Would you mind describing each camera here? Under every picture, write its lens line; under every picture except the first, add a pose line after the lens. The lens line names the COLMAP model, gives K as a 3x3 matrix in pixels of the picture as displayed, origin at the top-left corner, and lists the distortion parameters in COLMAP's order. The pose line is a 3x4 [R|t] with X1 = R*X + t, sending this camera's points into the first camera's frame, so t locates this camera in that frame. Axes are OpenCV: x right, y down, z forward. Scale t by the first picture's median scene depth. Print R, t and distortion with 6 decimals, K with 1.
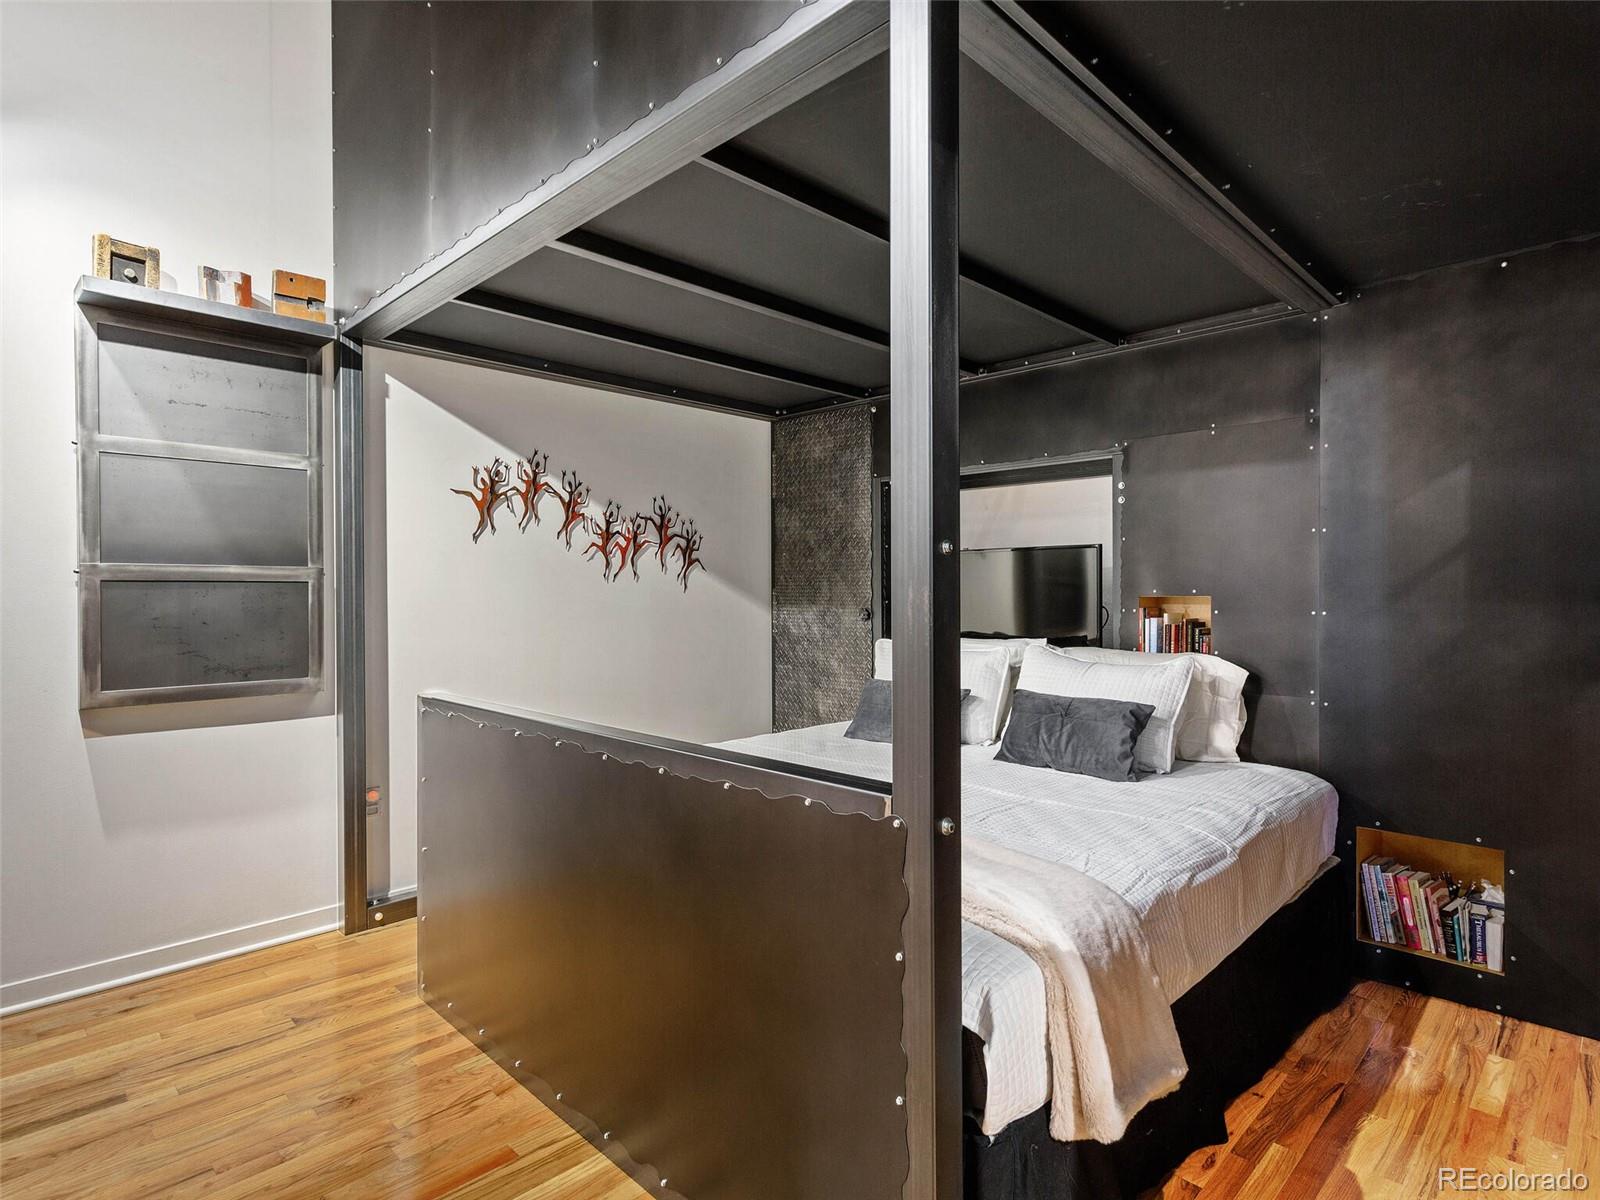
lens RADIAL K [[854.4, 0, 800.2], [0, 854.4, 600.7], [0, 0, 1]] dist [0.001516, 0.004833]
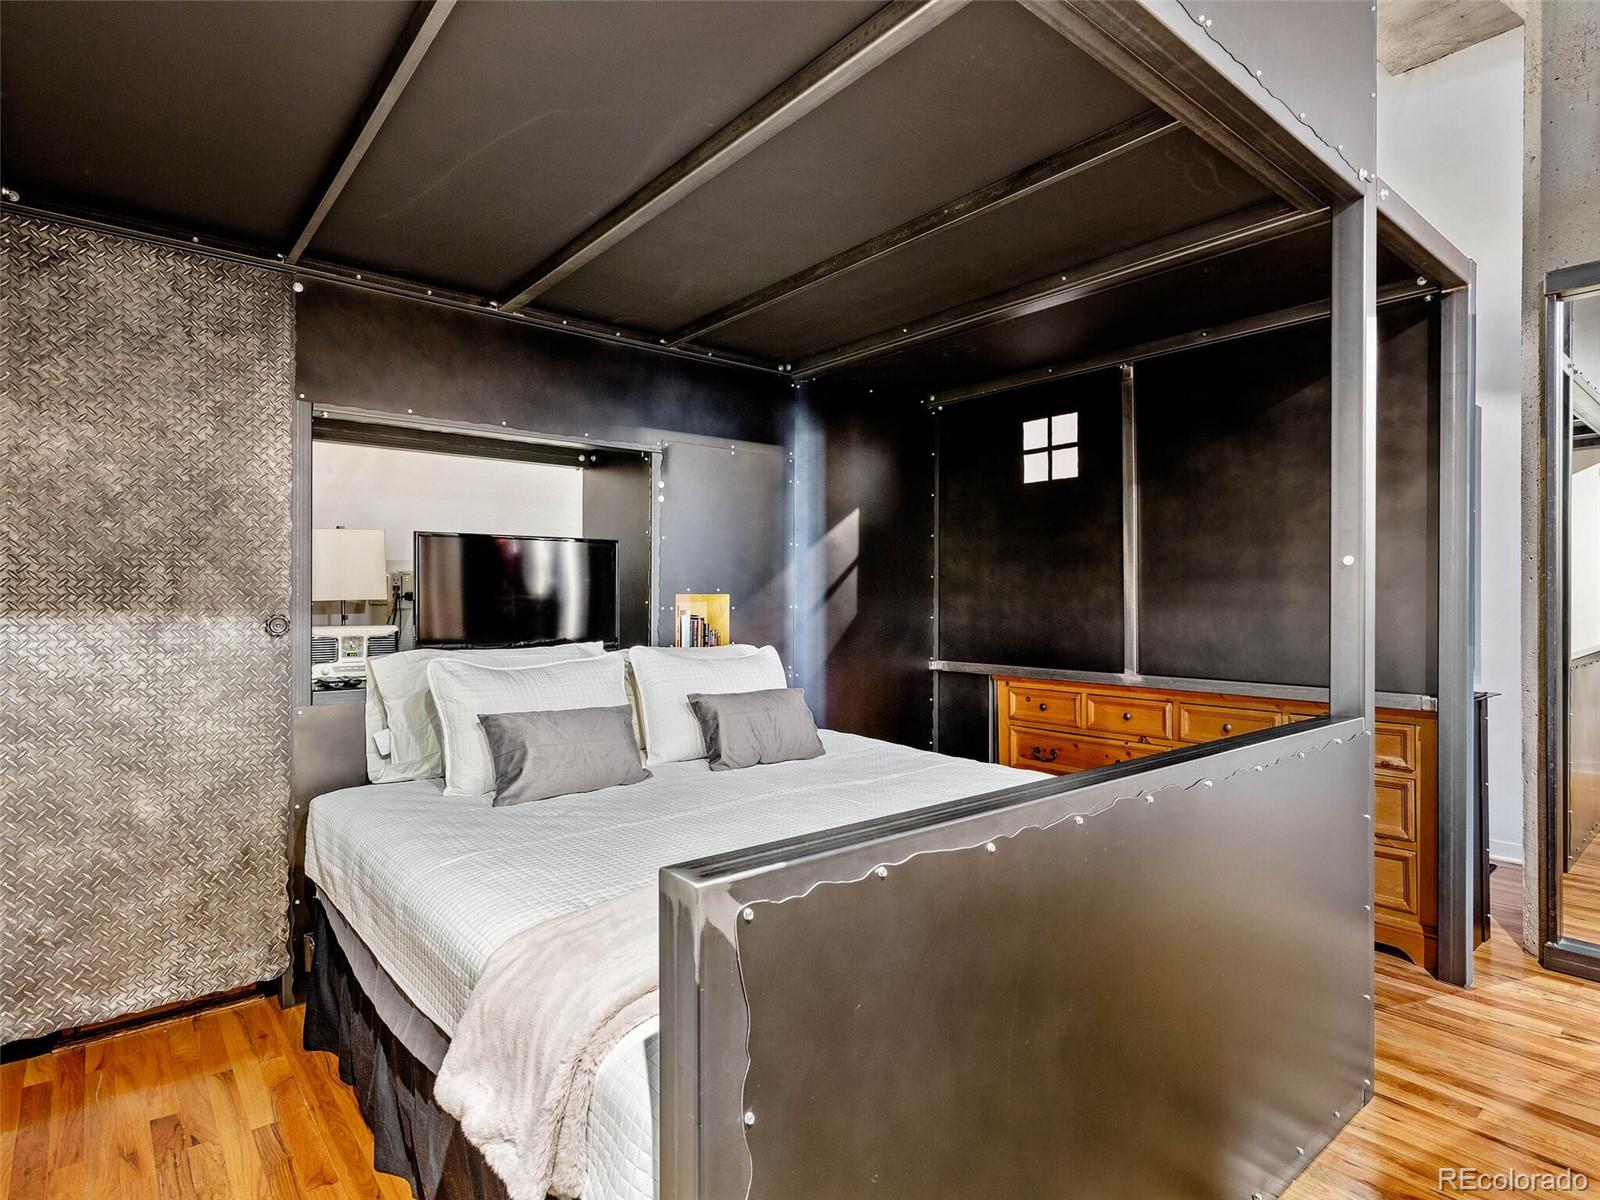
lens RADIAL K [[854.4, 0, 801.4], [0, 854.4, 598.1], [0, 0, 1]] dist [0.001516, 0.004833]
pose [[0.092341, -0.006019, 0.995709, -0.496683], [0.005080, 0.999972, 0.005573, -0.004357], [-0.995715, 0.004543, 0.092369, 0.599891]]
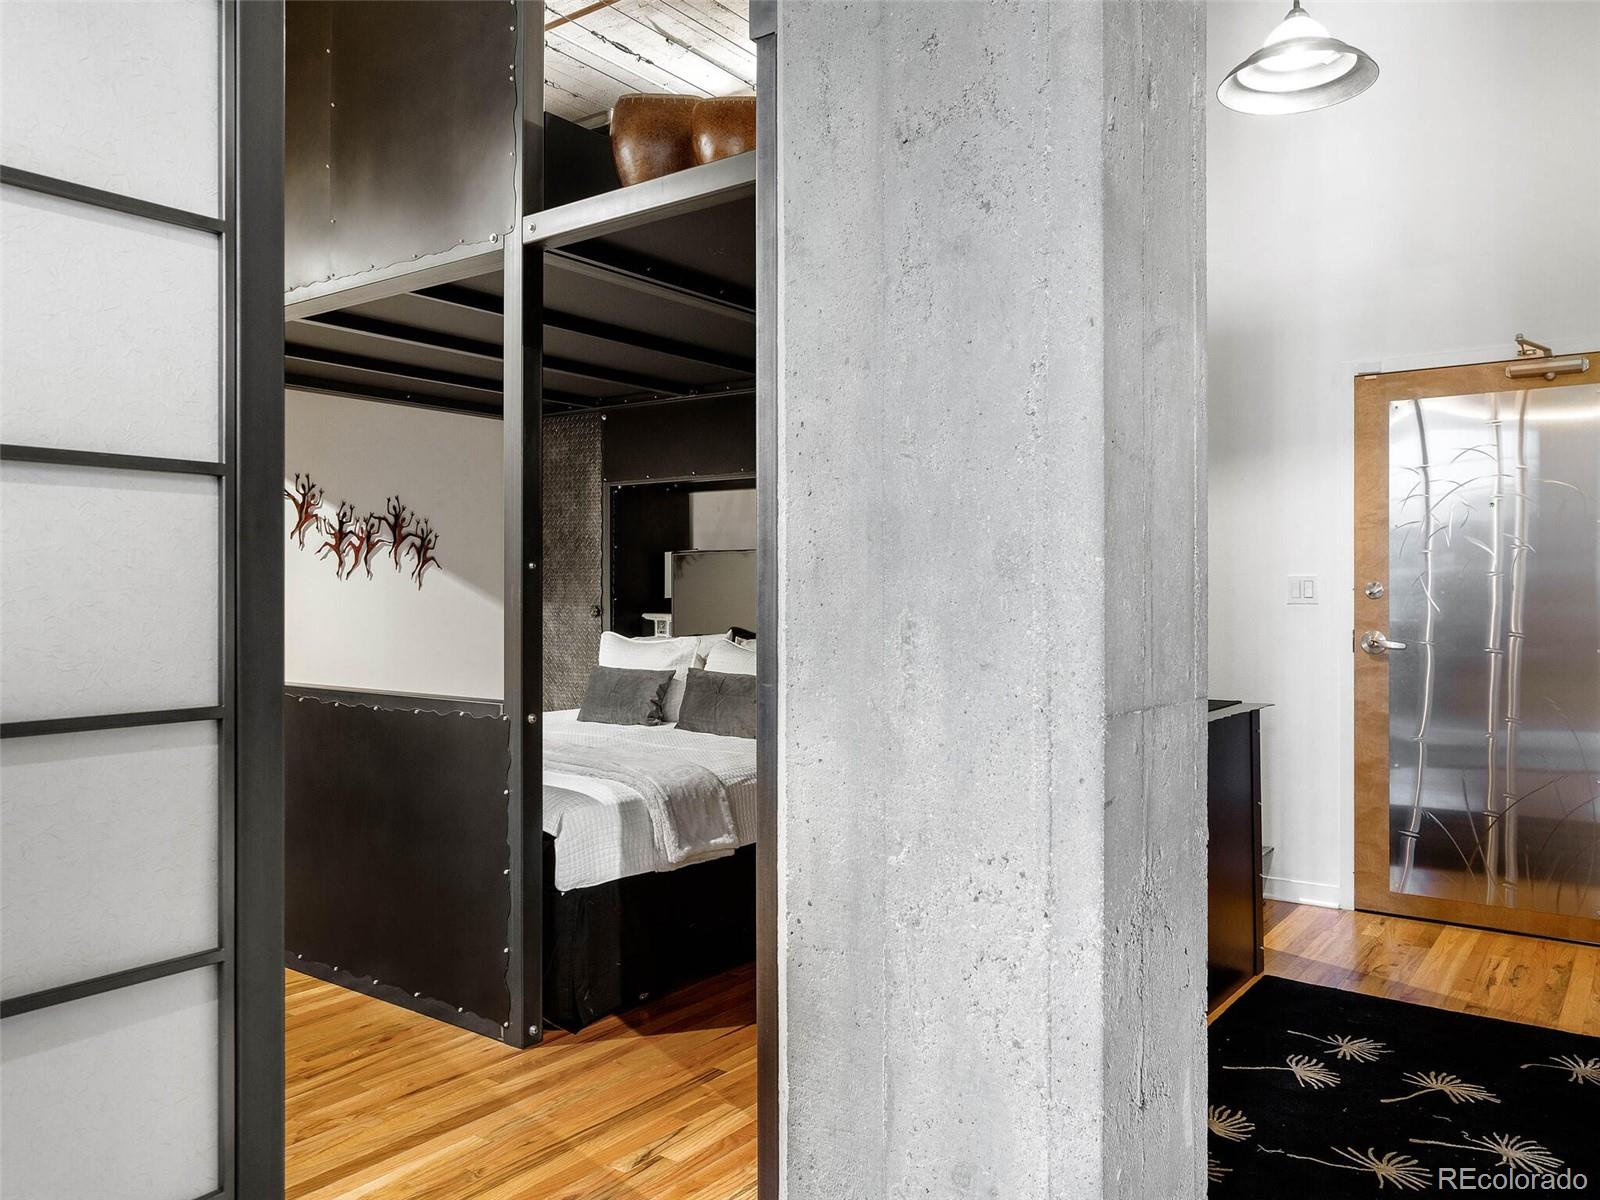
lens RADIAL K [[1184.4, 0, 800.5], [0, 1184.4, 594.7], [0, 0, 1]] dist [-0.008022, -0.002801]
pose [[0.989312, 0.001318, 0.145805, 0.115999], [-0.000384, 0.999979, -0.006433, 0.005162], [-0.145811, 0.006308, 0.989292, -0.495615]]
